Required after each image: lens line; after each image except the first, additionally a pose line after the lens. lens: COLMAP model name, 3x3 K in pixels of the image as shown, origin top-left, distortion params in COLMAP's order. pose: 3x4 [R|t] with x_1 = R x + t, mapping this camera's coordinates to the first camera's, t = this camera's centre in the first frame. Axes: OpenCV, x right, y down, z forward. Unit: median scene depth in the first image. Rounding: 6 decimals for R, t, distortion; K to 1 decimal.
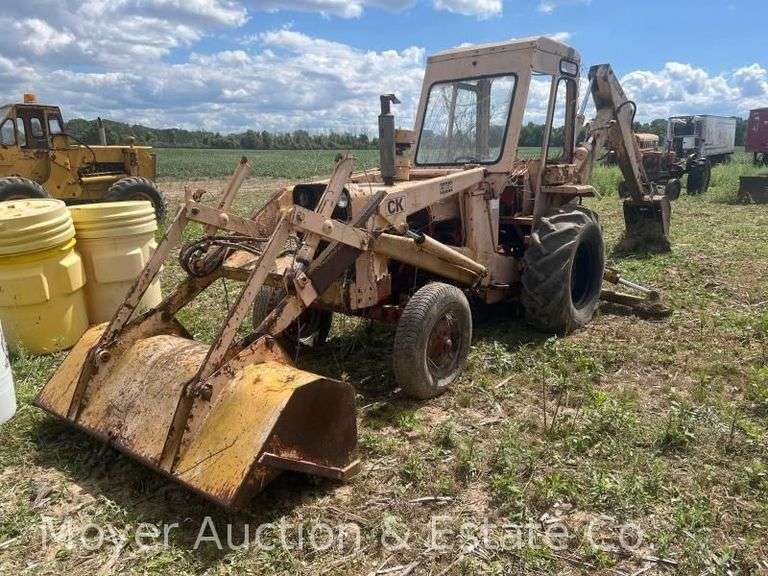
lens RADIAL K [[591.5, 0, 384.0], [0, 591.5, 288.0], [0, 0, 1]] dist [0.043736, -0.045231]
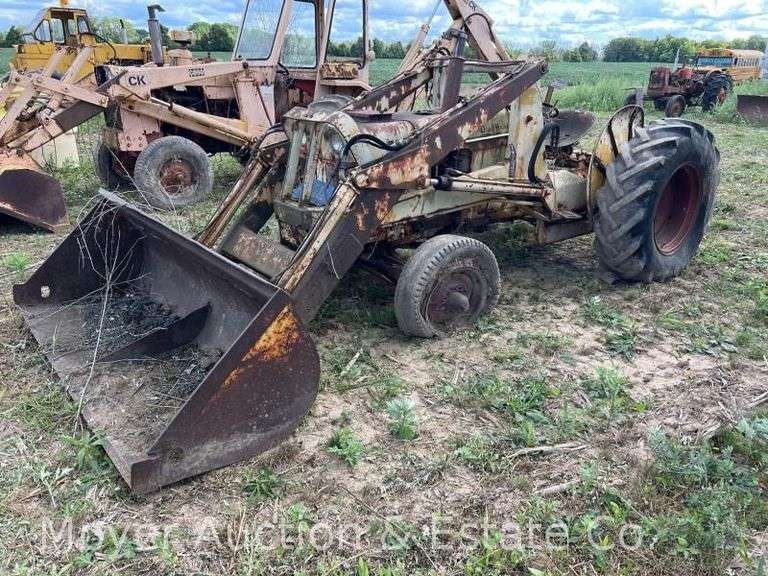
lens RADIAL K [[591.5, 0, 384.0], [0, 591.5, 288.0], [0, 0, 1]] dist [0.043736, -0.045231]
pose [[0.983824, 0.089251, -0.155318, 0.906760], [-0.067380, 0.987744, 0.140788, 0.127670], [0.165980, -0.128045, 0.977781, -0.467403]]
